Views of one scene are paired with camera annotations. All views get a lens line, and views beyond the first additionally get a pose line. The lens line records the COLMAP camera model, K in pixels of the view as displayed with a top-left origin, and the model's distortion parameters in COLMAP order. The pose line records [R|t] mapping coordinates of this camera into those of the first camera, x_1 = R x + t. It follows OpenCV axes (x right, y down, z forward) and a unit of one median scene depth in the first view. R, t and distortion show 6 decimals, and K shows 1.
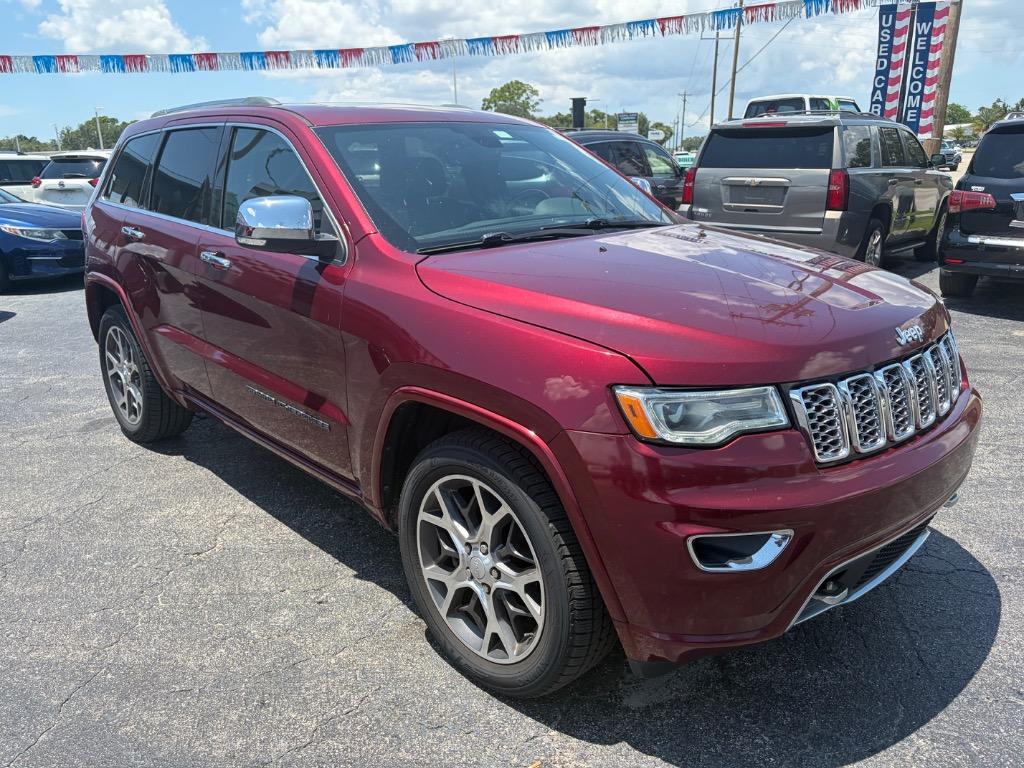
lens RADIAL K [[777.6, 0, 512.0], [0, 777.6, 384.0], [0, 0, 1]] dist [0.058802, -0.072090]
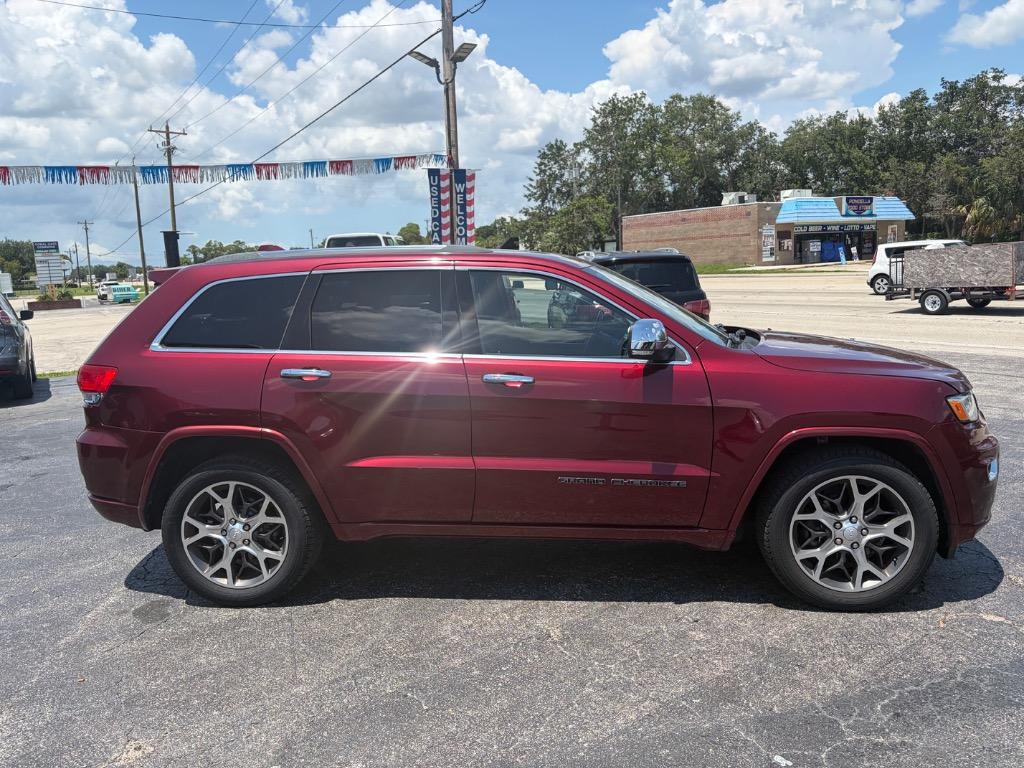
lens RADIAL K [[777.6, 0, 512.0], [0, 777.6, 384.0], [0, 0, 1]] dist [0.058802, -0.072090]
pose [[0.742327, -0.108384, 0.661214, -0.311302], [0.209156, 0.975002, -0.074995, -0.017335], [-0.636557, 0.193968, 0.746440, 0.035607]]
